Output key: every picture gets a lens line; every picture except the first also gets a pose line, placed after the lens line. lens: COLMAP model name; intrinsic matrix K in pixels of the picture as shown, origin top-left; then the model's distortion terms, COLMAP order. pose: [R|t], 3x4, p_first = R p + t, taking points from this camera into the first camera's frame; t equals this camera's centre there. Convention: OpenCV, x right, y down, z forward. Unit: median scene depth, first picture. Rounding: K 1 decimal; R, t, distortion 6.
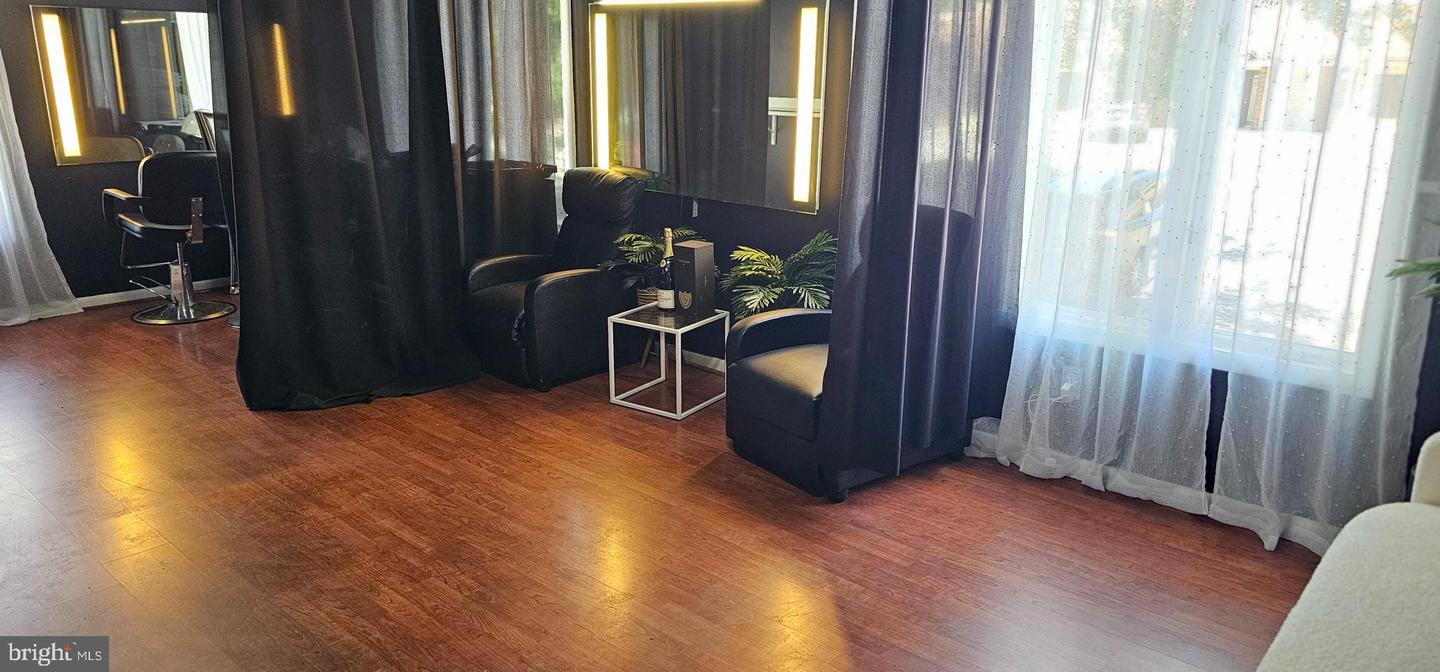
lens RADIAL K [[956.6, 0, 722.4], [0, 956.6, 341.3], [0, 0, 1]] dist [0.068293, -0.067173]
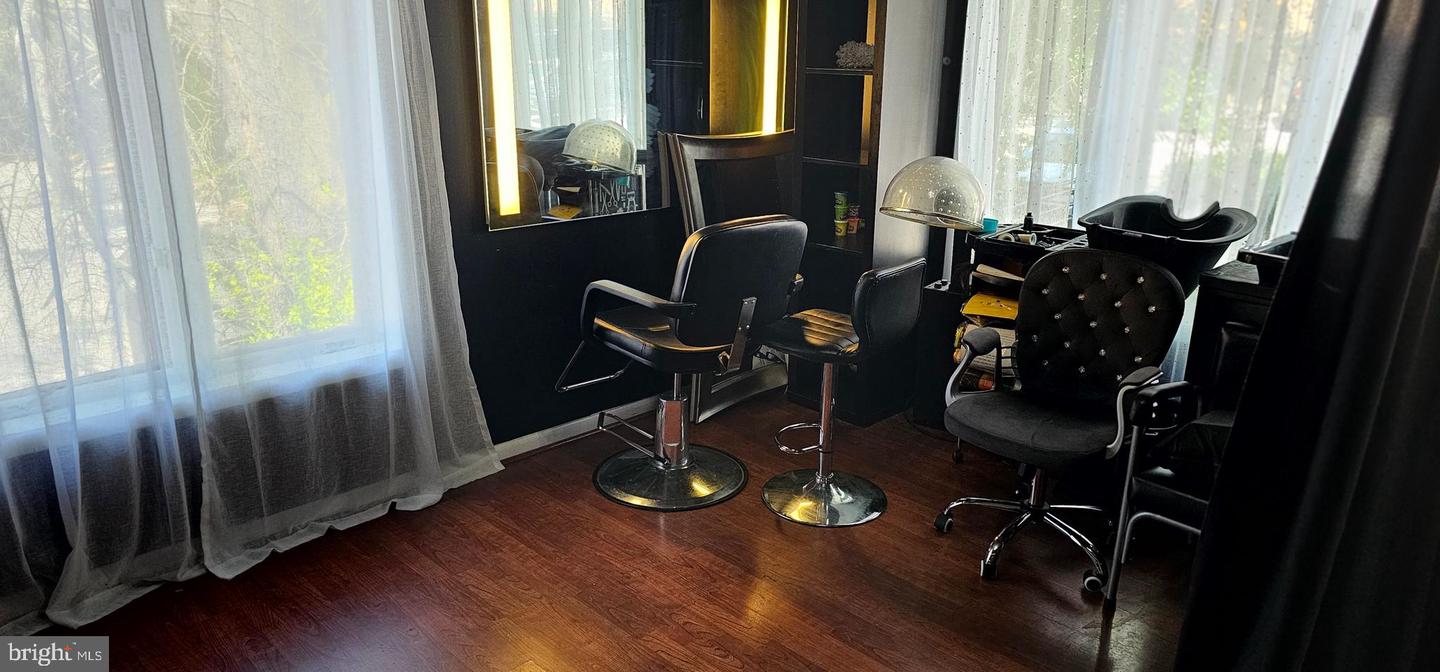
lens RADIAL K [[956.6, 0, 734.8], [0, 956.6, 358.8], [0, 0, 1]] dist [0.068293, -0.067173]
pose [[0.998352, 0.024326, -0.051980, -0.627603], [-0.022358, 0.999023, 0.038111, -0.161351], [0.052856, -0.036887, 0.997921, 0.535634]]
